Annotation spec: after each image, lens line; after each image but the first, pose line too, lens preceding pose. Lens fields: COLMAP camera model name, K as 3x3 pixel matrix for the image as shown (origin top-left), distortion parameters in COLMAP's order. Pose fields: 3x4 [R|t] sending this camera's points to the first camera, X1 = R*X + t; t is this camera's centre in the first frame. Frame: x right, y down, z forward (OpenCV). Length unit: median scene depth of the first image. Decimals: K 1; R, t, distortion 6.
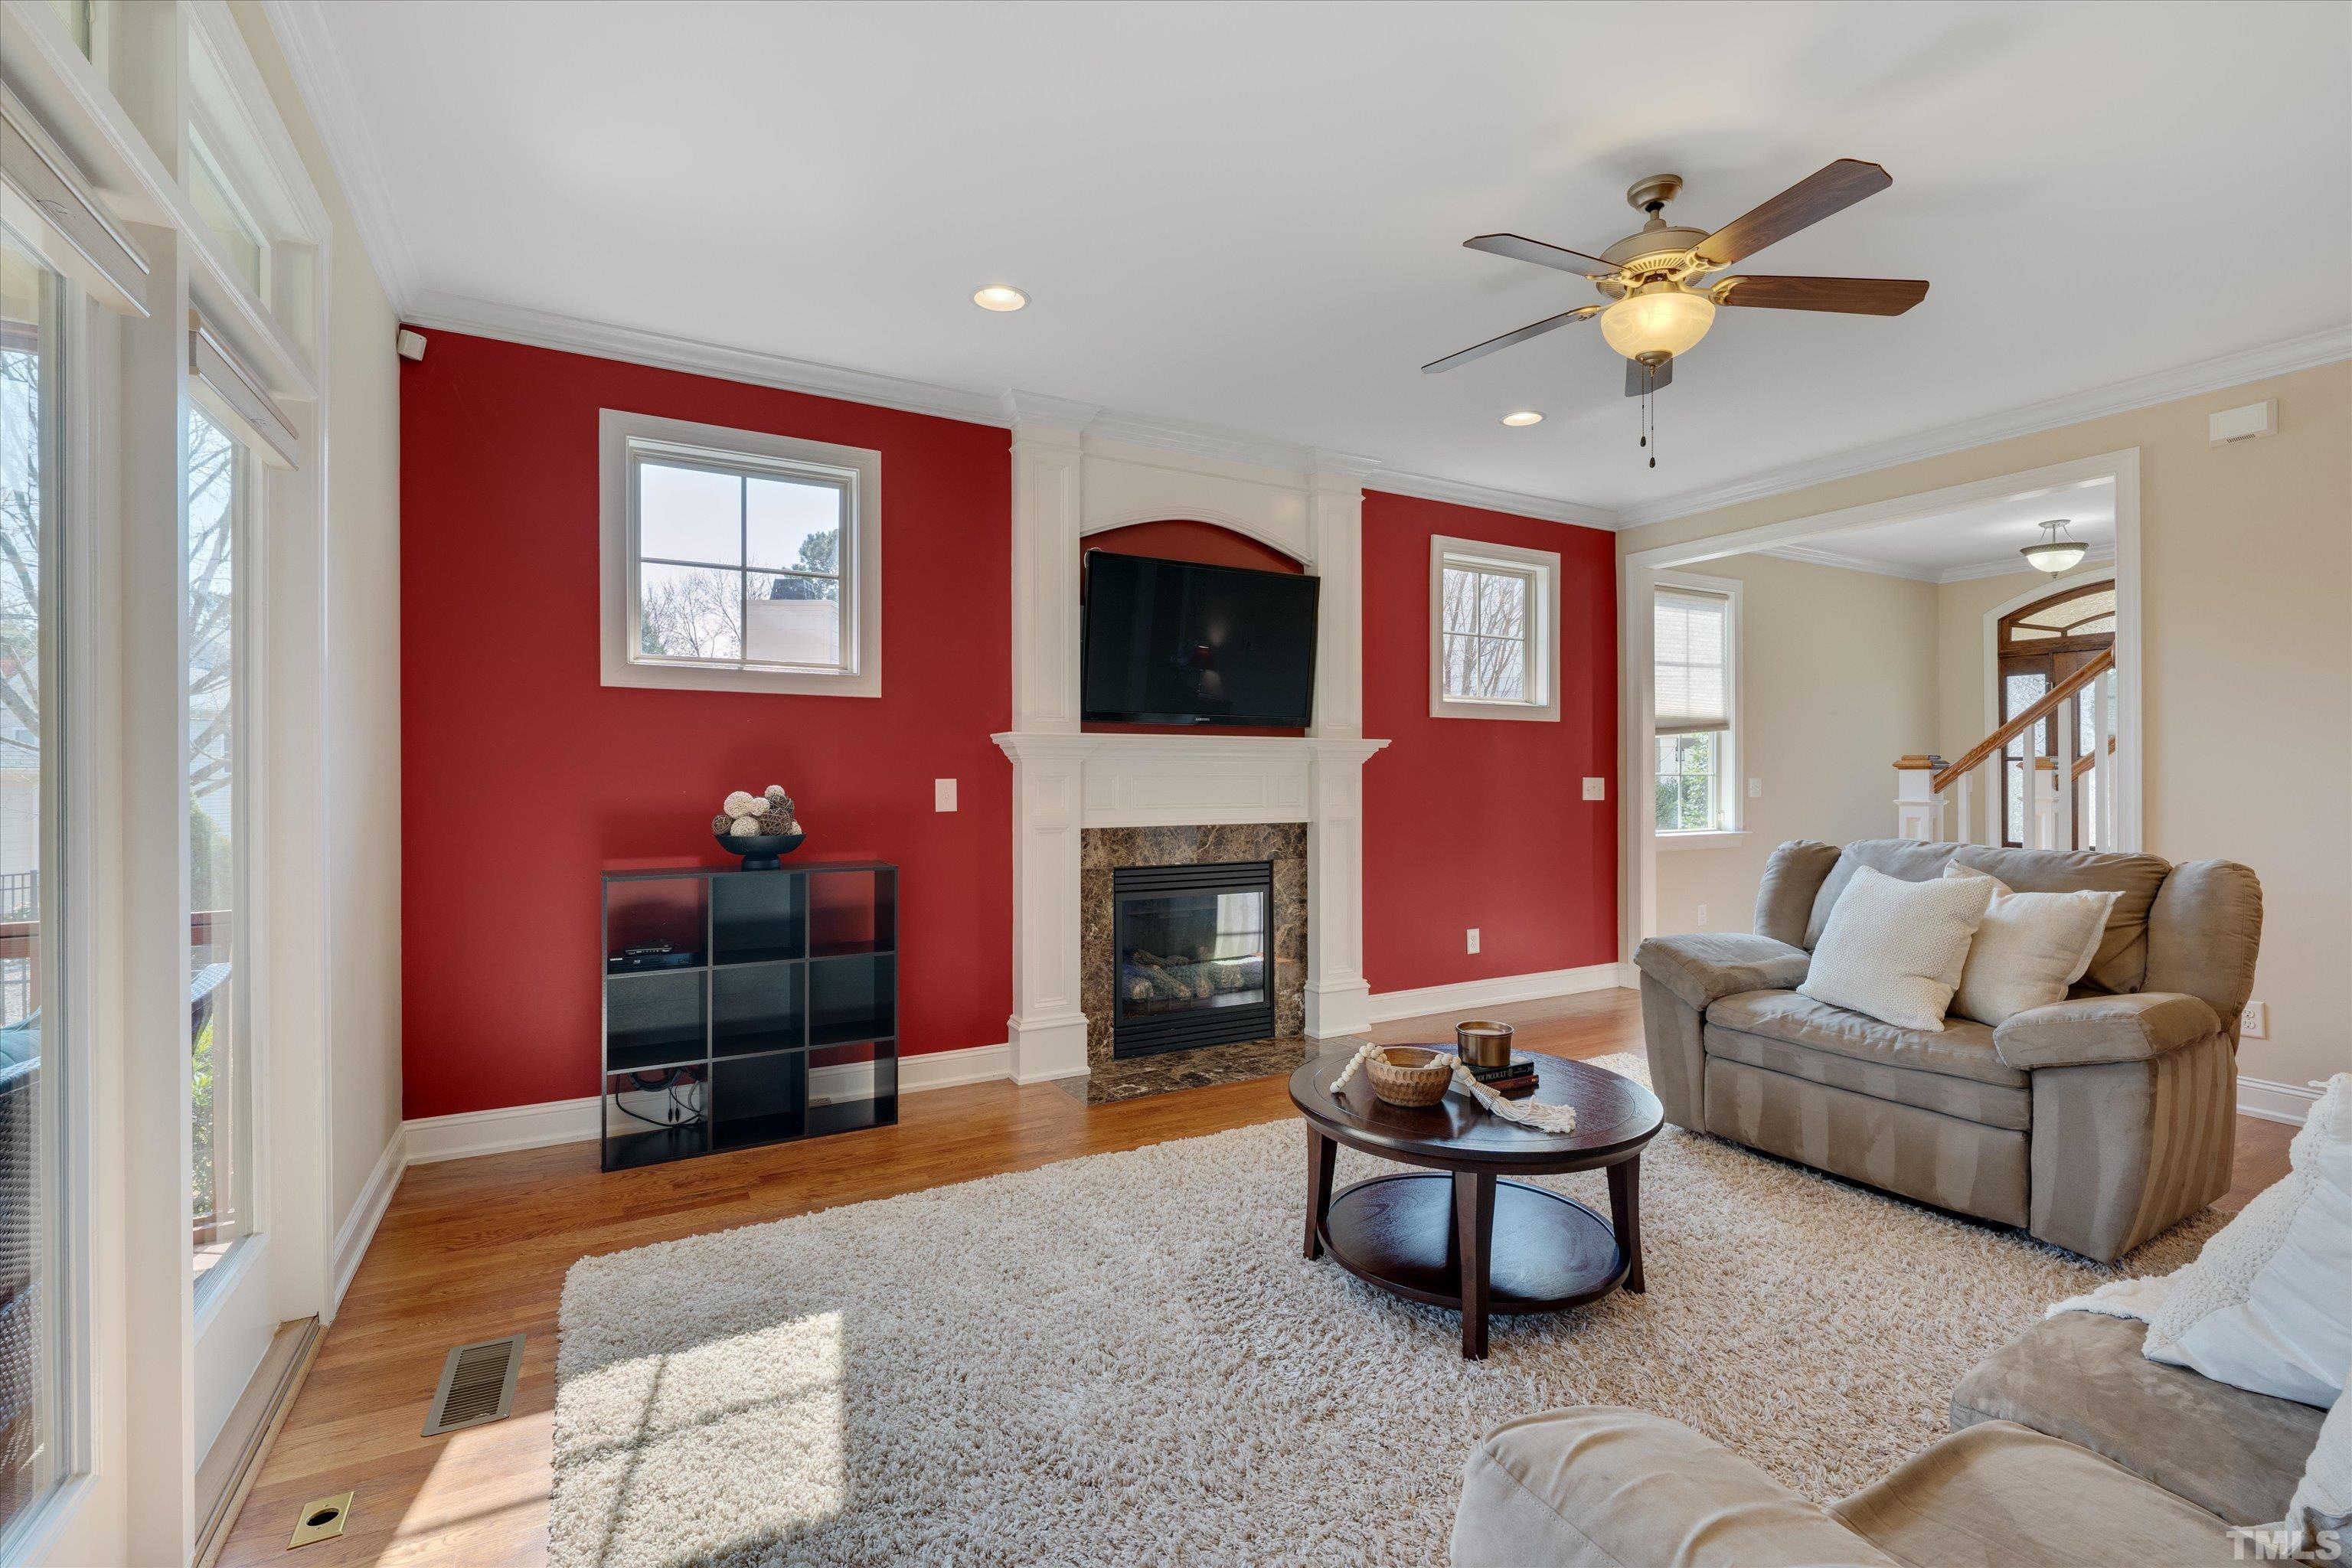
lens RADIAL K [[1042.8, 0, 1176.5], [0, 1042.8, 742.2], [0, 0, 1]] dist [0.000916, -0.000044]
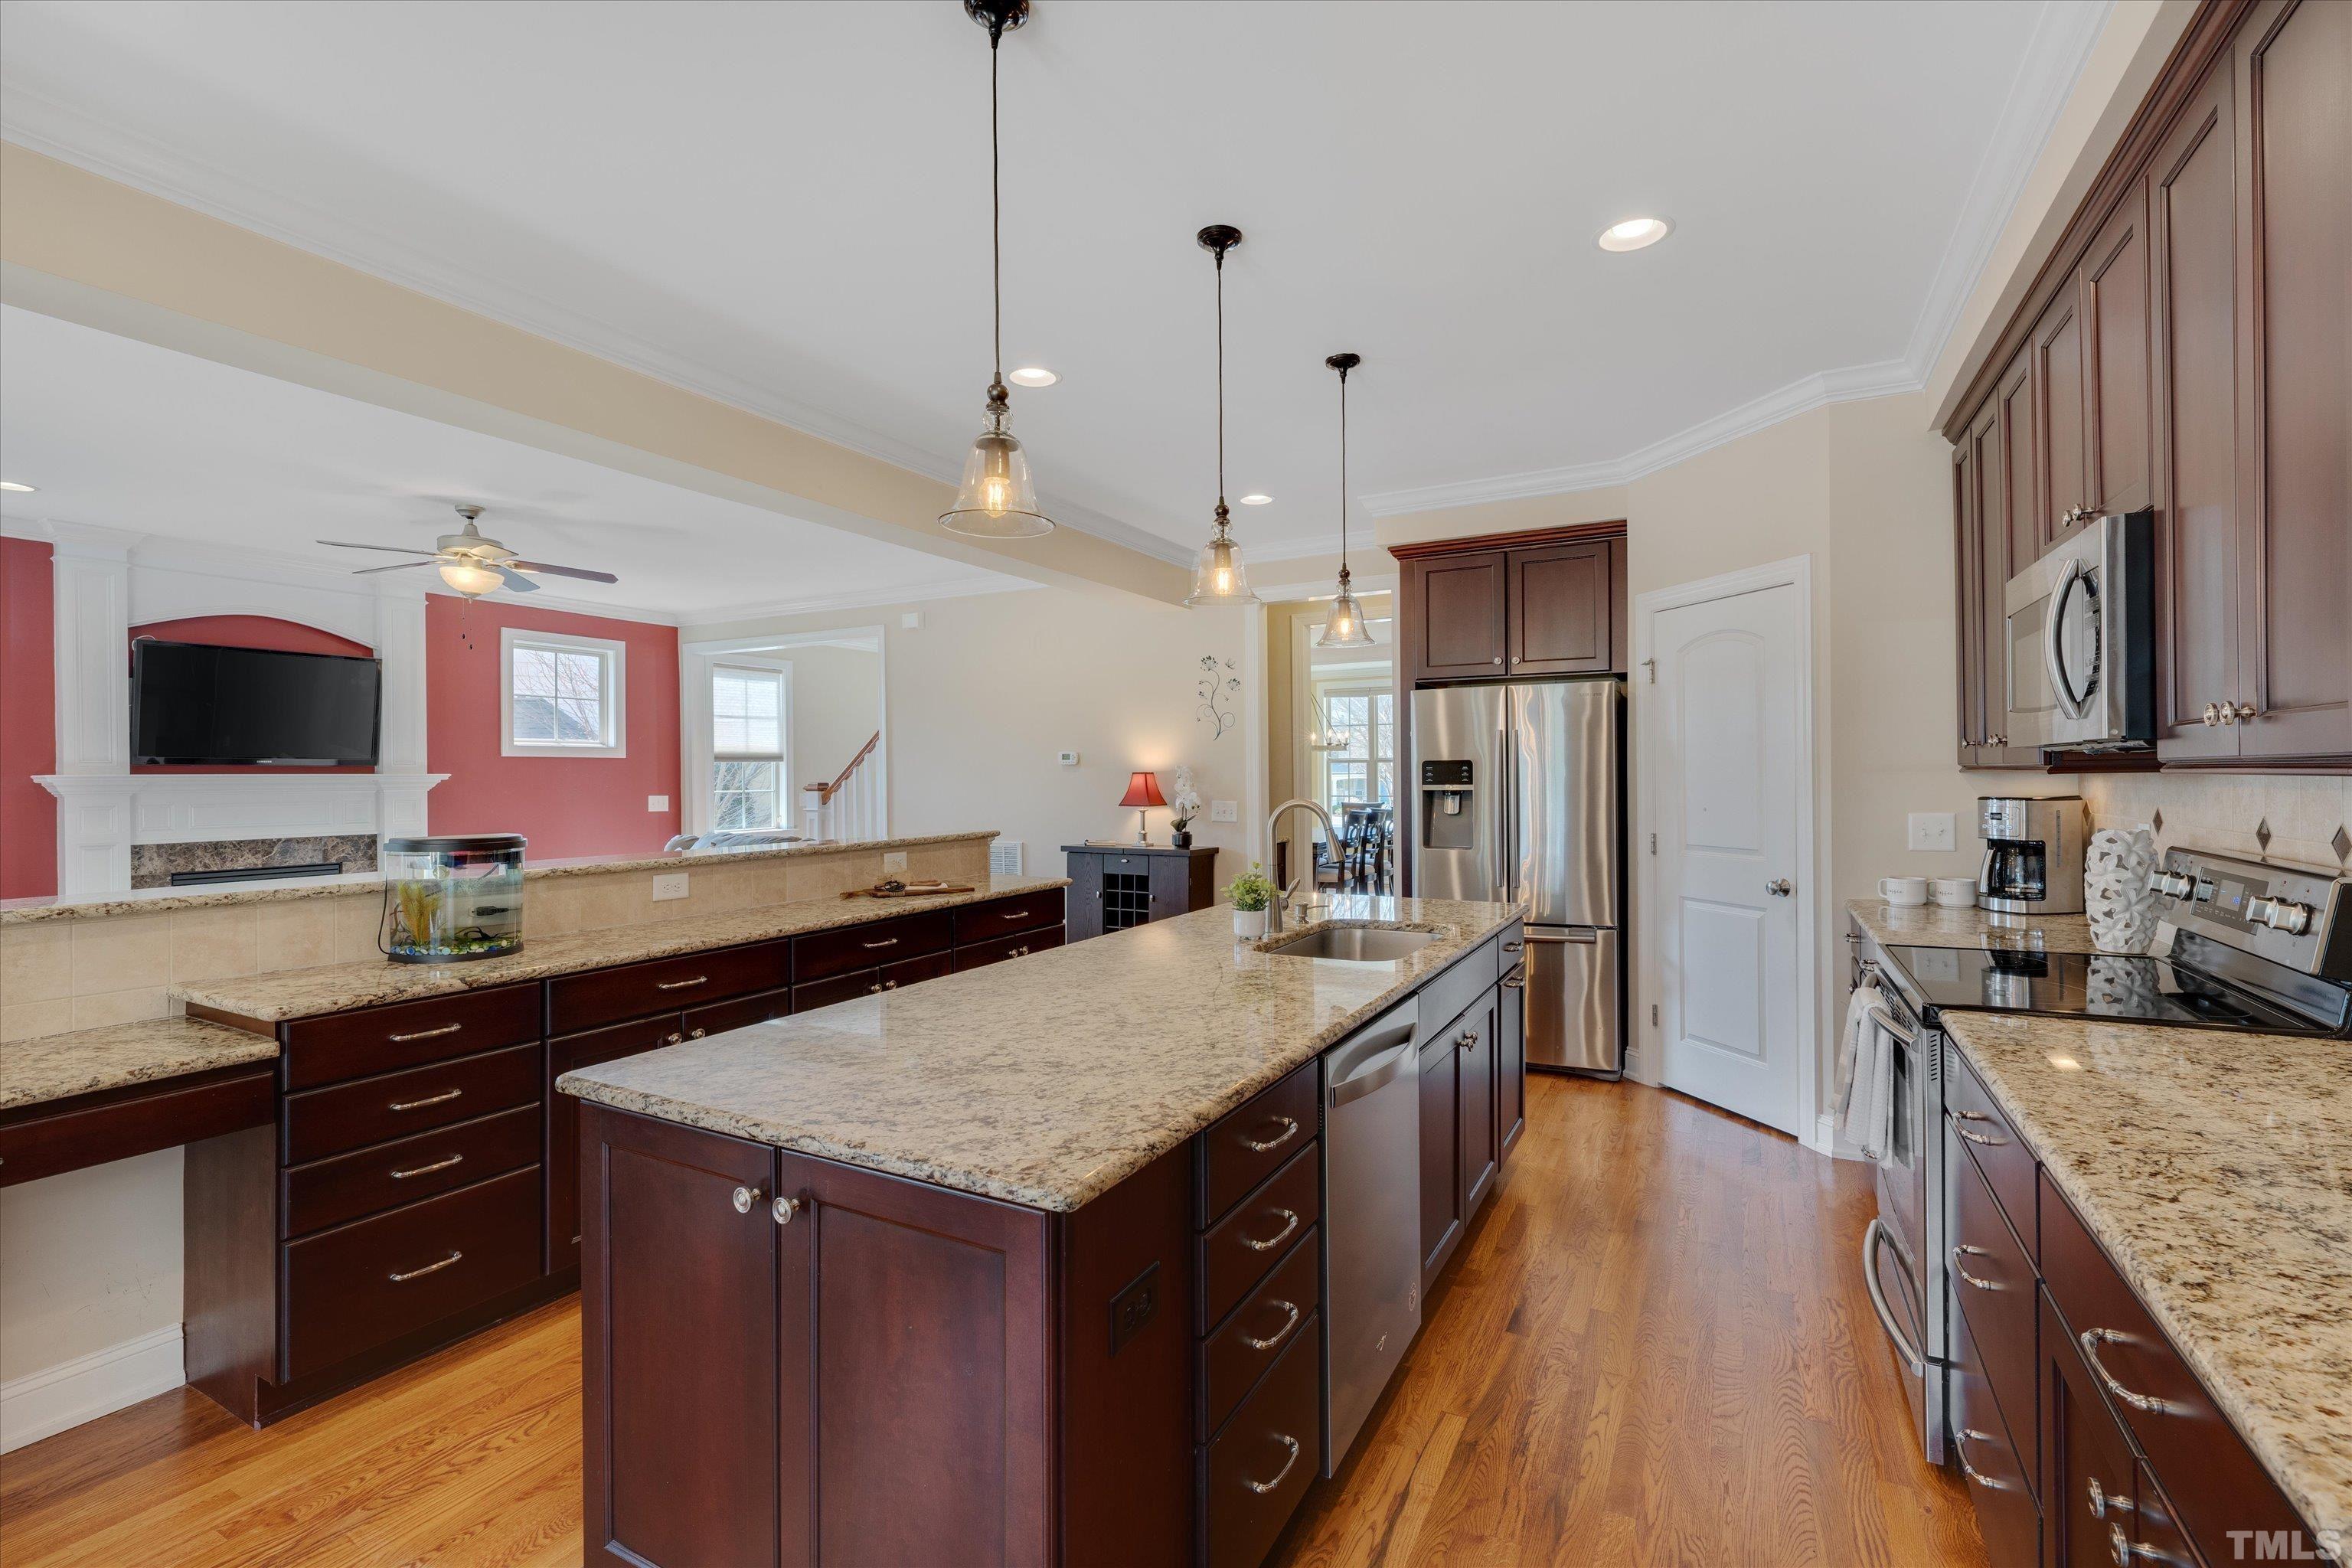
lens RADIAL K [[1032.8, 0, 1176.0], [0, 1032.8, 784.0], [0, 0, 1]] dist [0.004630, 0.000266]
pose [[0.846159, -0.009584, 0.532845, 0.292939], [-0.011740, 0.999260, 0.036616, -0.053451], [-0.532802, -0.037238, 0.845420, -0.743706]]
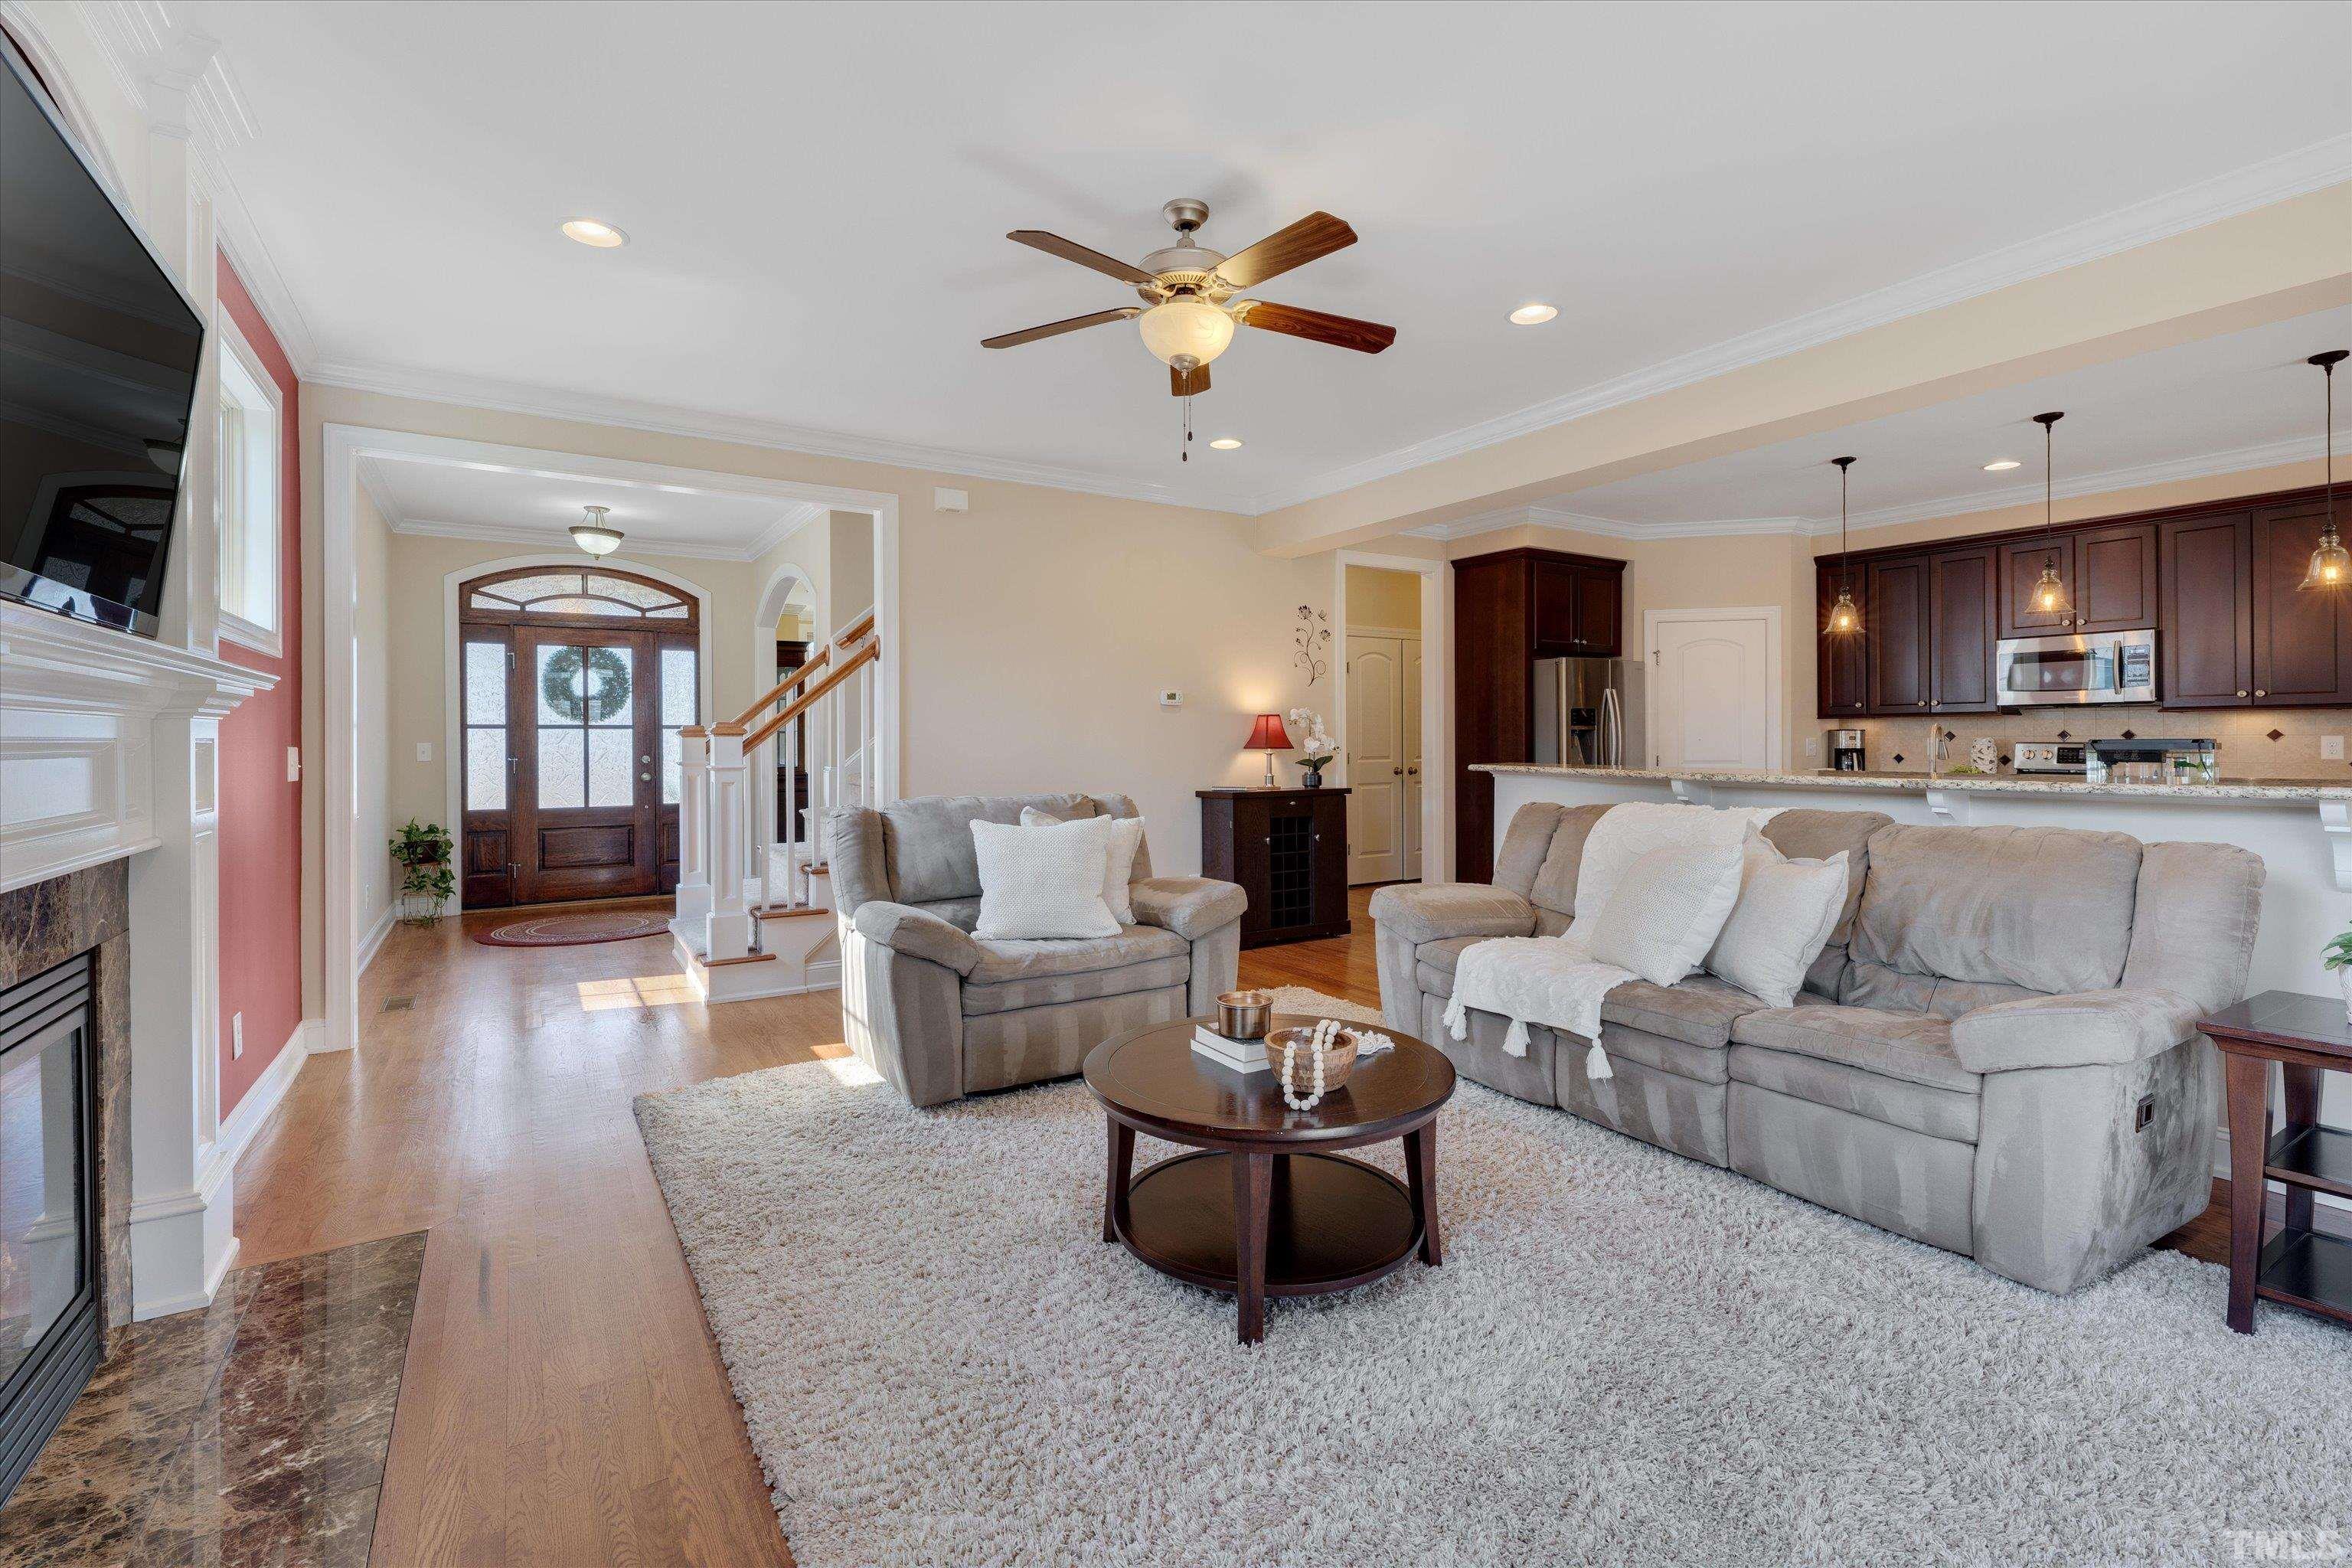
lens RADIAL K [[1042.8, 0, 1176.5], [0, 1042.8, 742.2], [0, 0, 1]] dist [0.000916, -0.000044]
pose [[-0.053291, -0.004141, 0.998570, -0.349129], [-0.028341, 0.999595, 0.002633, 0.014800], [-0.998177, -0.028160, -0.053387, 0.576242]]
